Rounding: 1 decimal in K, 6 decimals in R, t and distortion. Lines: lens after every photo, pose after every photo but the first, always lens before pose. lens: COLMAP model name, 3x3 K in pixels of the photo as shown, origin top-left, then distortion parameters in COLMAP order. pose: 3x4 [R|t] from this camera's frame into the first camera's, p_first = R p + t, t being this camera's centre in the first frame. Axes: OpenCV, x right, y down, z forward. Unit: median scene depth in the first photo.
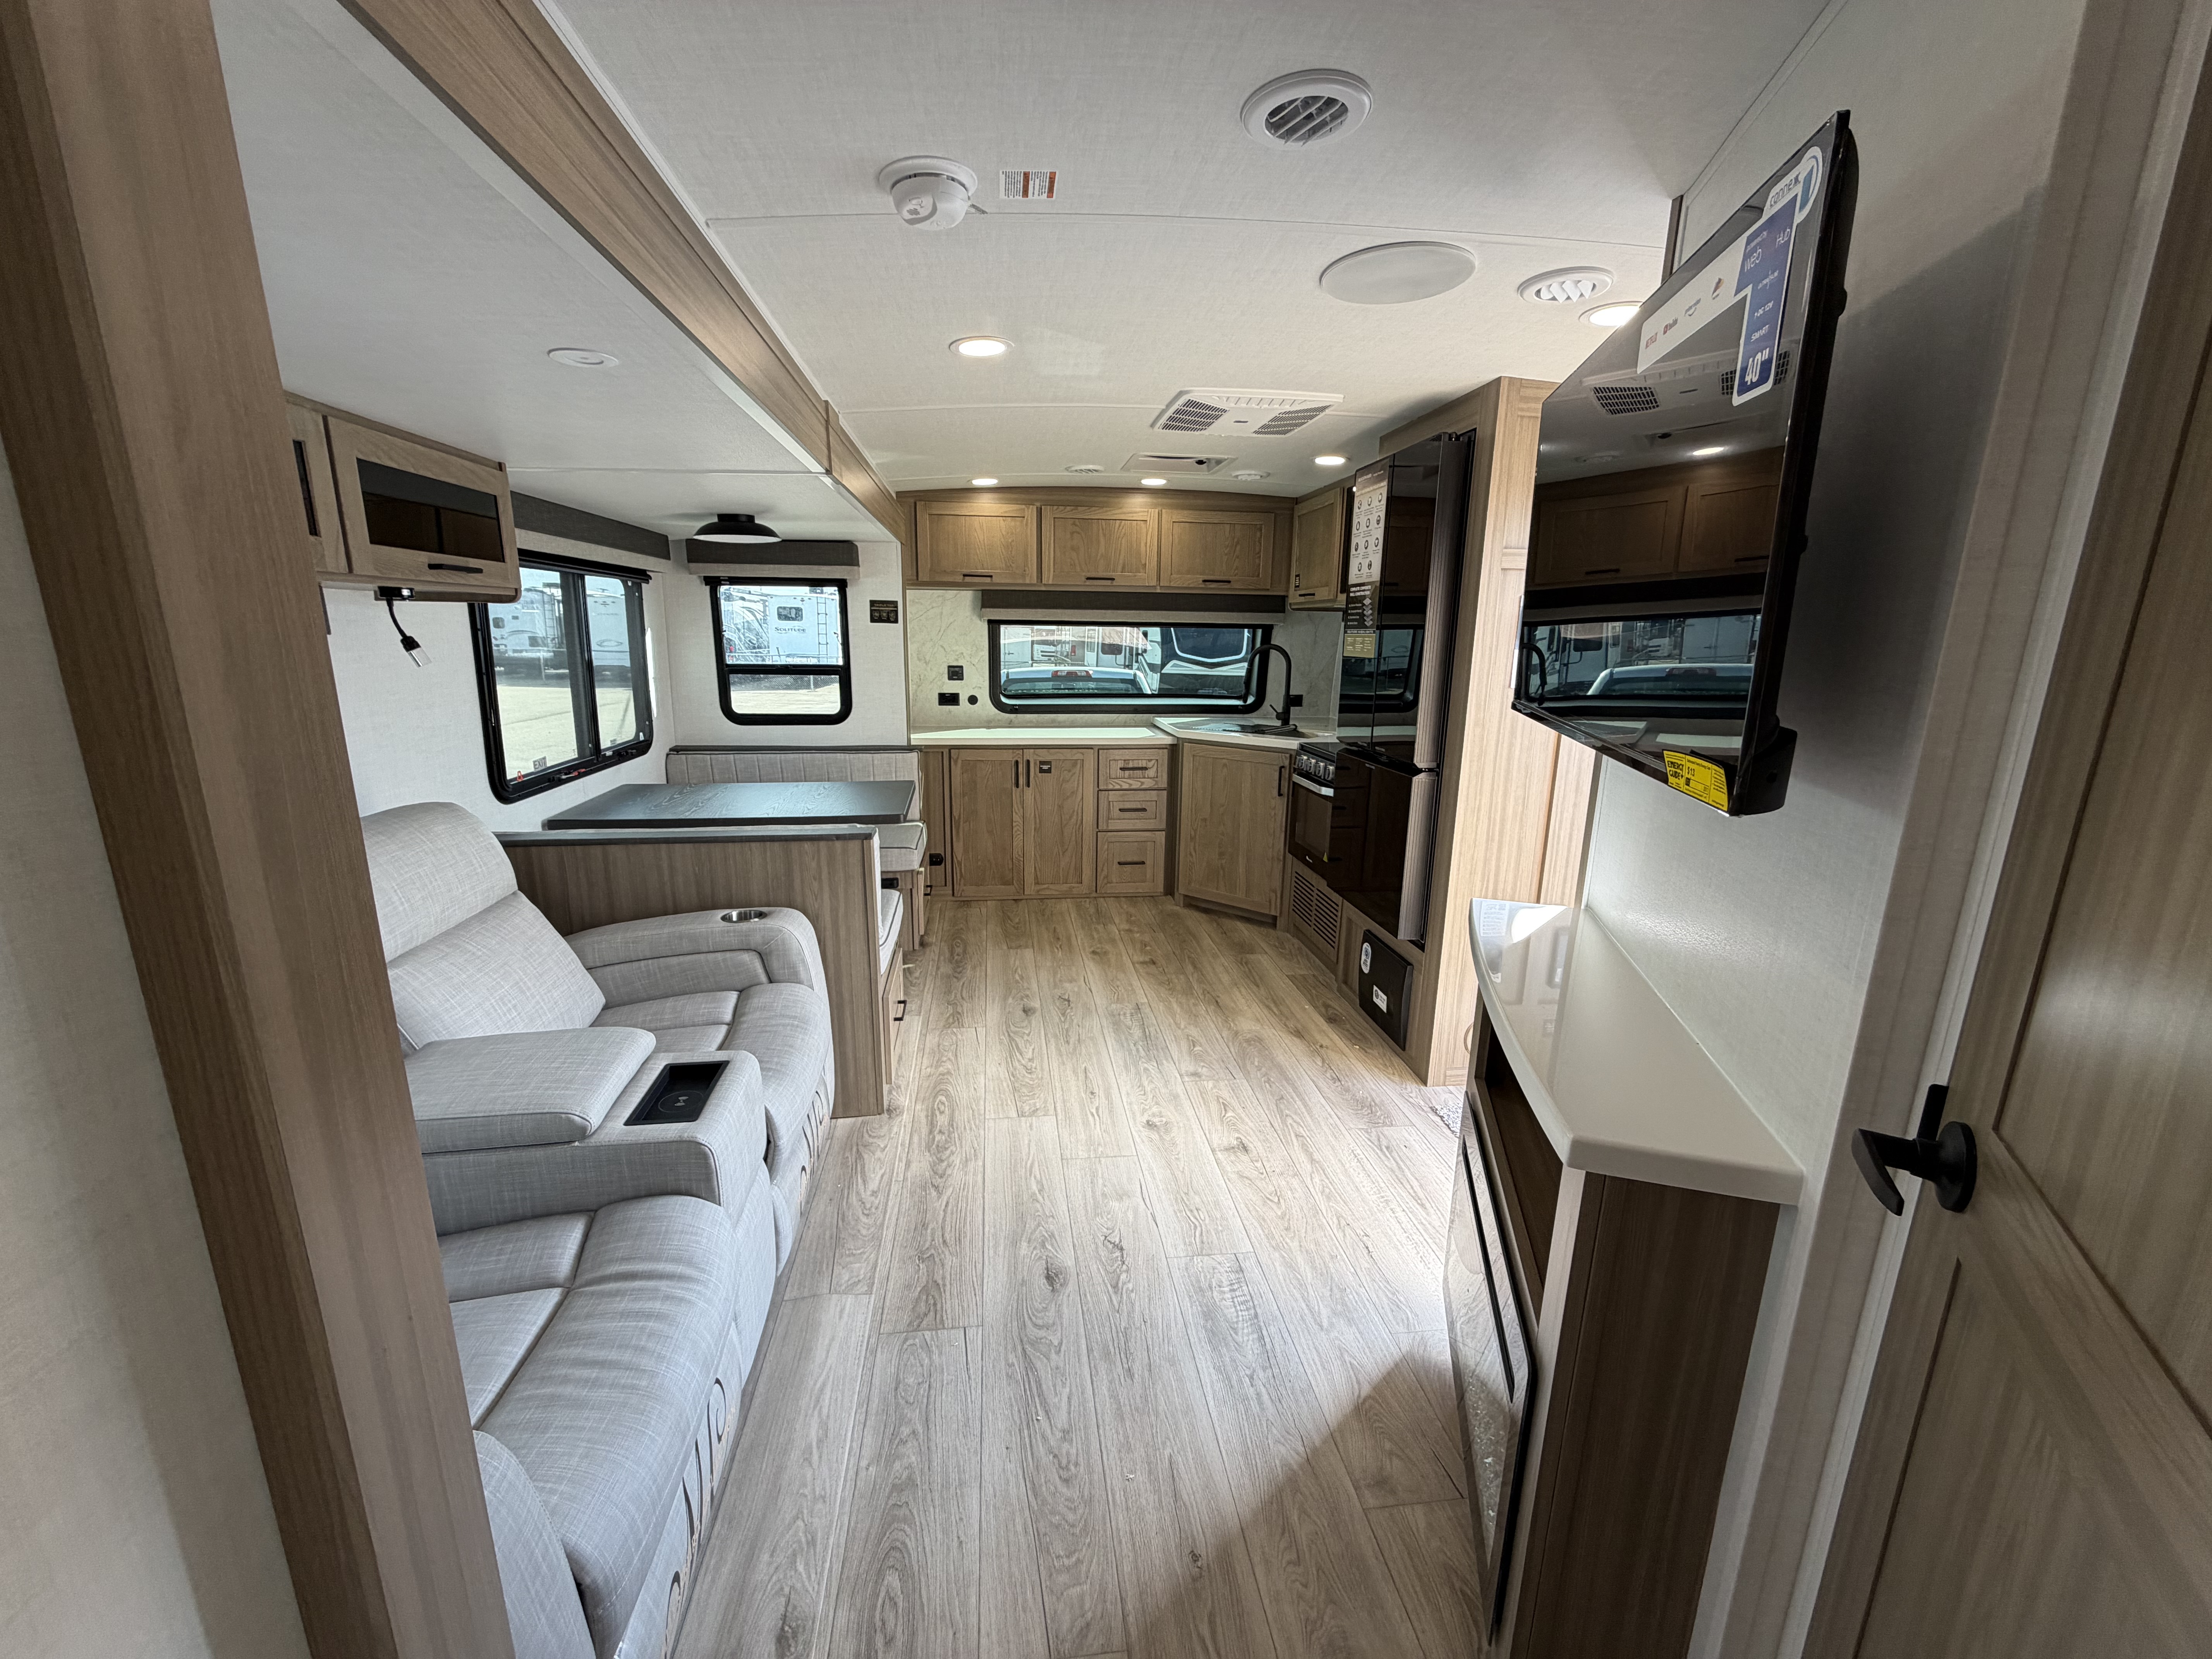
lens RADIAL K [[889.8, 0, 1100.2], [0, 889.8, 871.7], [0, 0, 1]] dist [-0.005467, 0.001917]
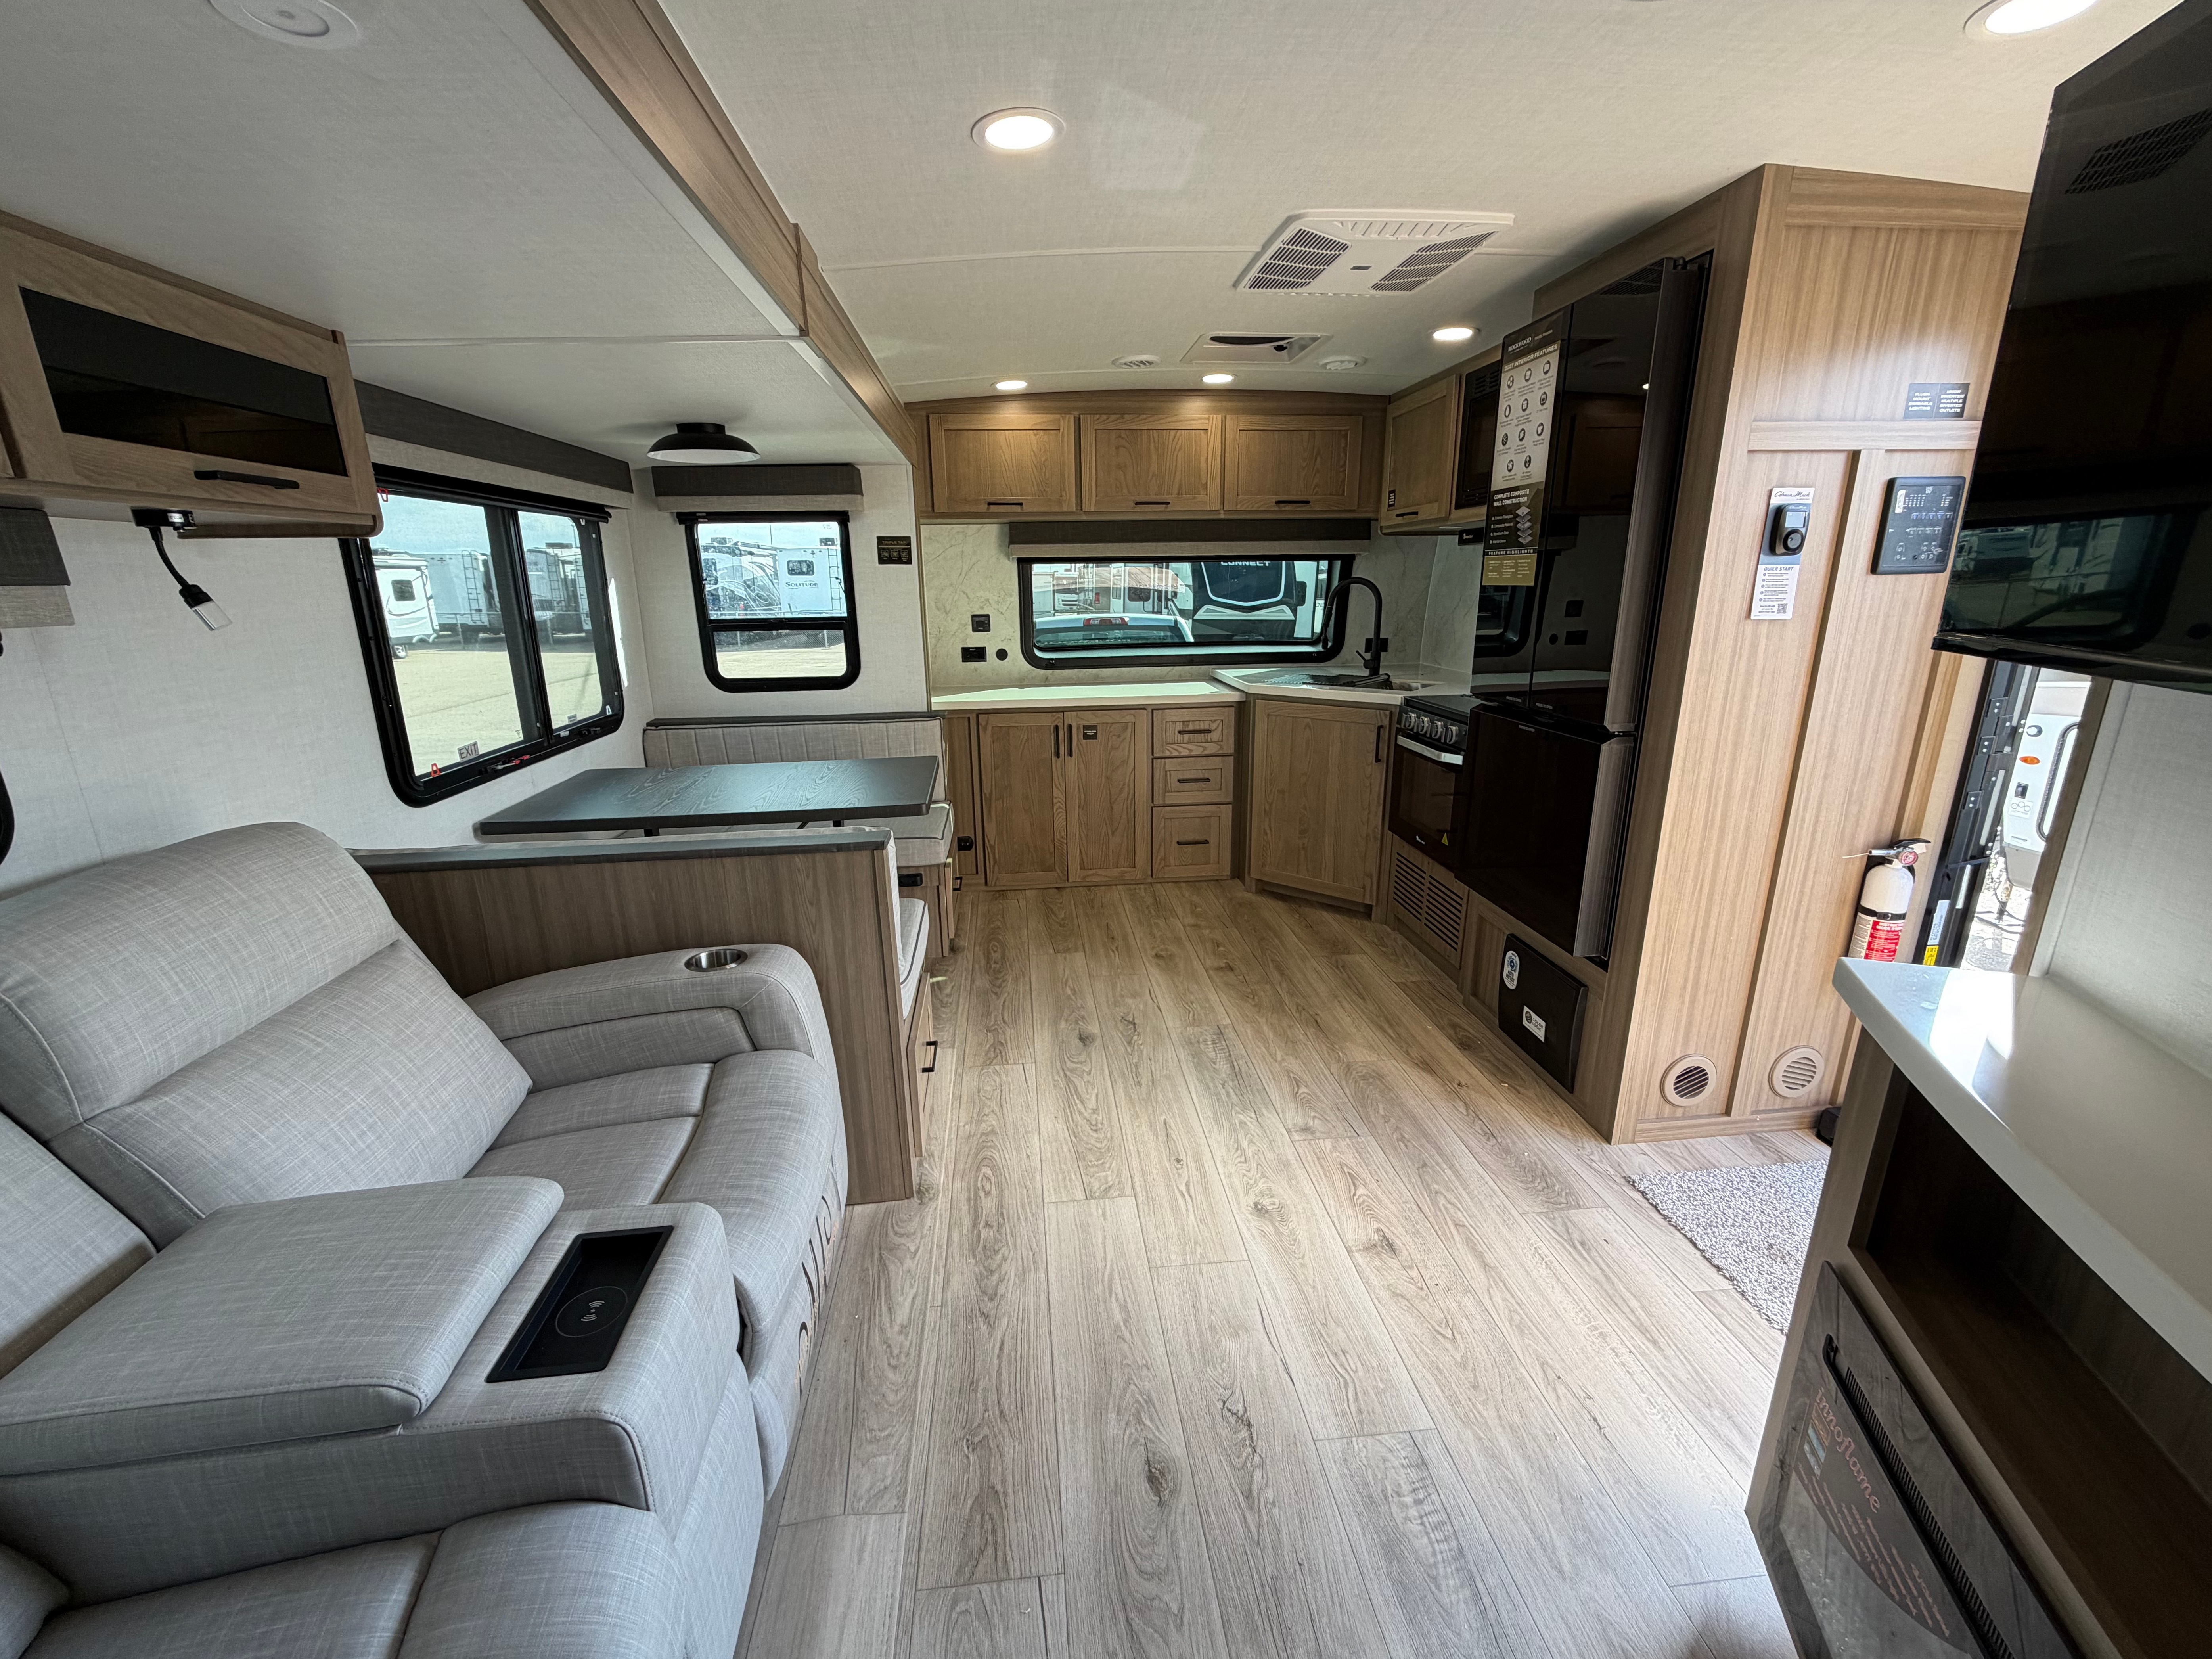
lens RADIAL K [[889.9, 0, 1102.1], [0, 889.9, 867.0], [0, 0, 1]] dist [-0.005467, 0.001917]
pose [[0.999479, -0.021456, -0.024102, -0.056472], [0.022600, 0.998582, 0.048208, -0.052301], [0.023034, -0.048727, 0.998546, 0.256238]]
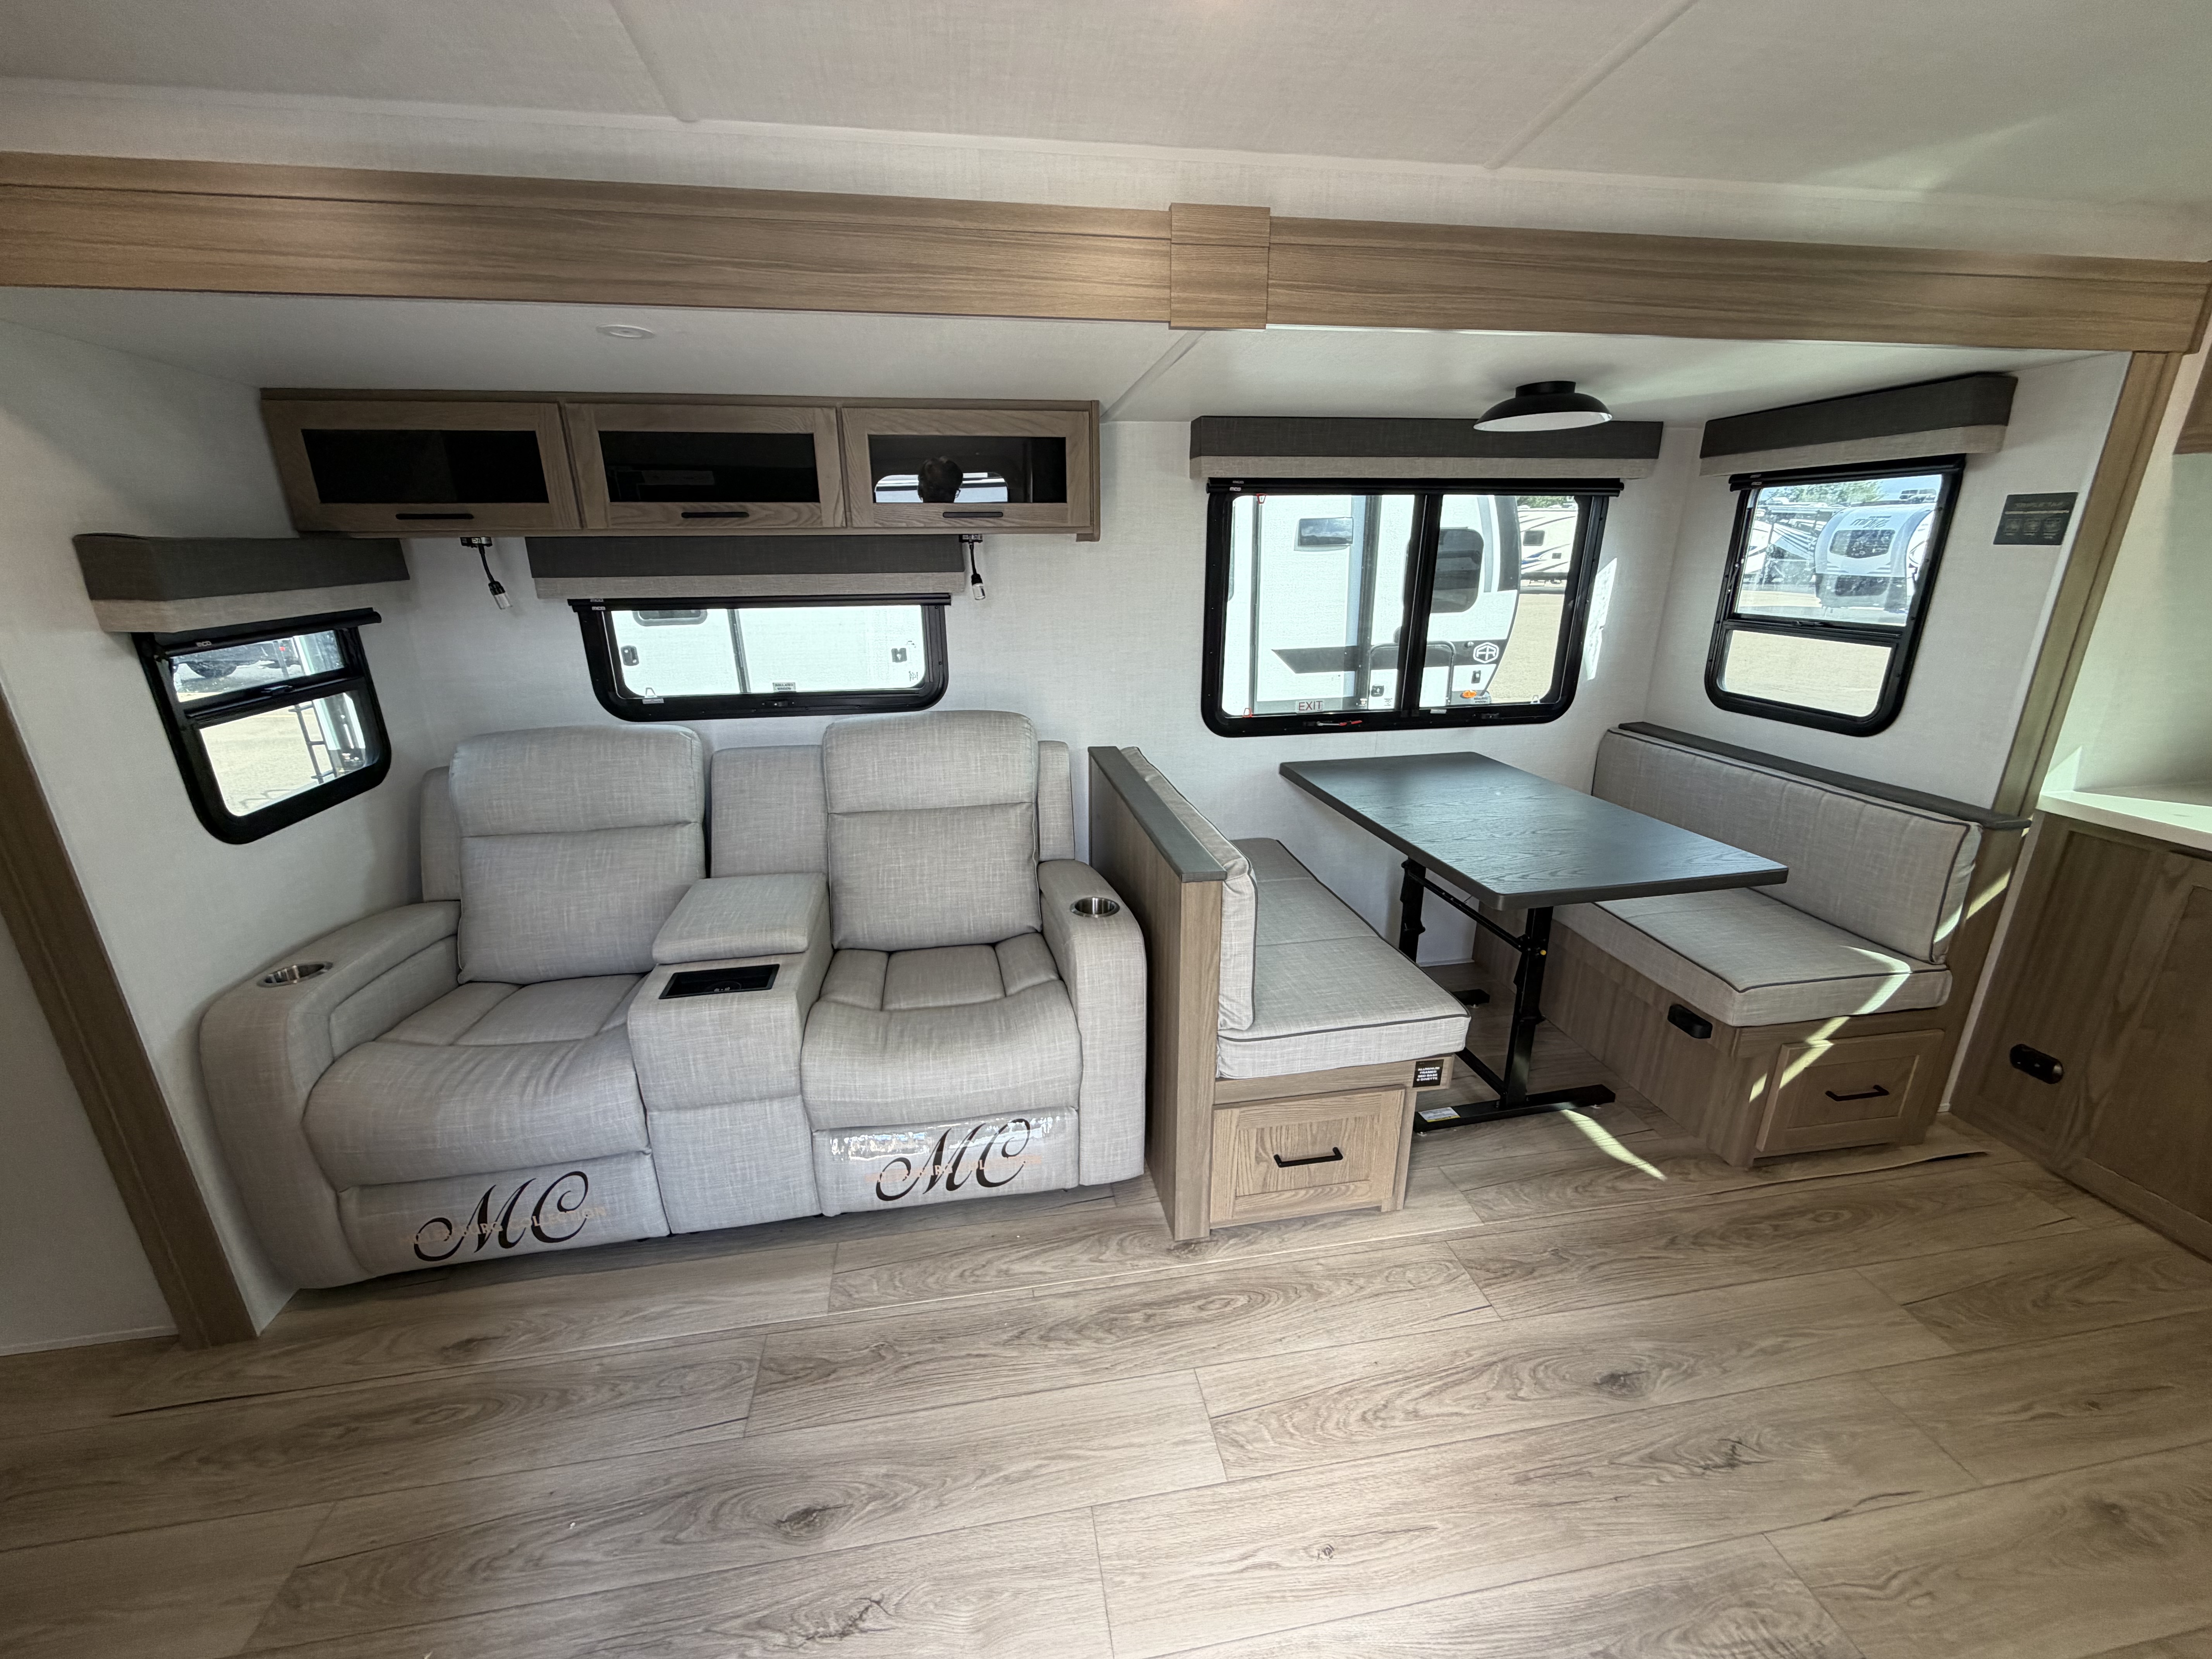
lens RADIAL K [[889.8, 0, 1080.8], [0, 889.8, 831.3], [0, 0, 1]] dist [-0.005467, 0.001917]
pose [[0.028012, 0.289435, -0.956788, 0.368579], [-0.253842, 0.927847, 0.273248, -0.226397], [0.966840, 0.235219, 0.099462, 0.817978]]
